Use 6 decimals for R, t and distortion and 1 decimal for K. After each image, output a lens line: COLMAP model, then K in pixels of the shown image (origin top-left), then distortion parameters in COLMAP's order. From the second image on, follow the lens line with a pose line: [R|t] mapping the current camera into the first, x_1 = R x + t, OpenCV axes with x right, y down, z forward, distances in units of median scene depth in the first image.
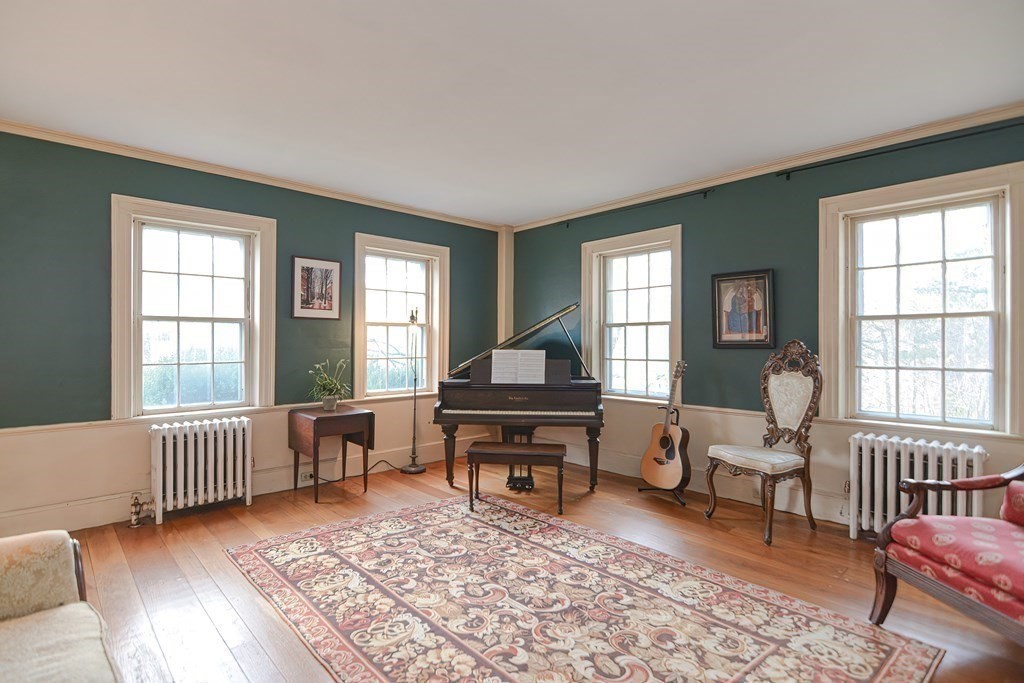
lens RADIAL K [[498.7, 0, 512.0], [0, 498.7, 341.5], [0, 0, 1]] dist [-0.001647, -0.006336]
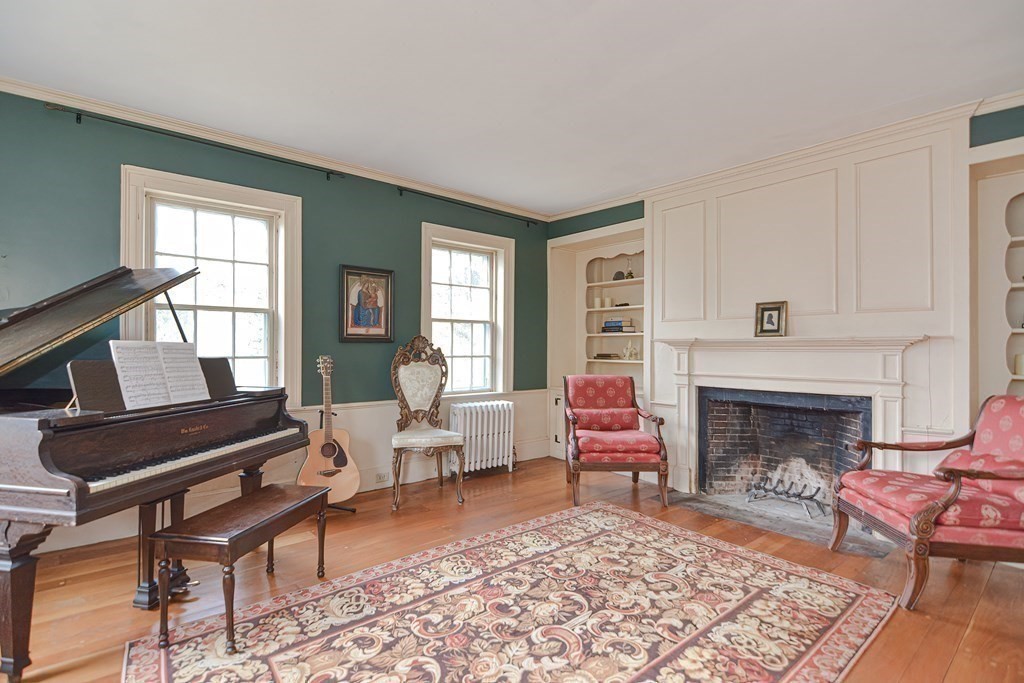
lens RADIAL K [[500.0, 0, 497.7], [0, 500.0, 344.1], [0, 0, 1]] dist [0.003953, -0.010054]
pose [[0.055437, 0.007816, 0.998432, -0.719201], [-0.007377, 0.999945, -0.007418, 0.030229], [-0.998435, -0.006954, 0.055492, 0.875005]]
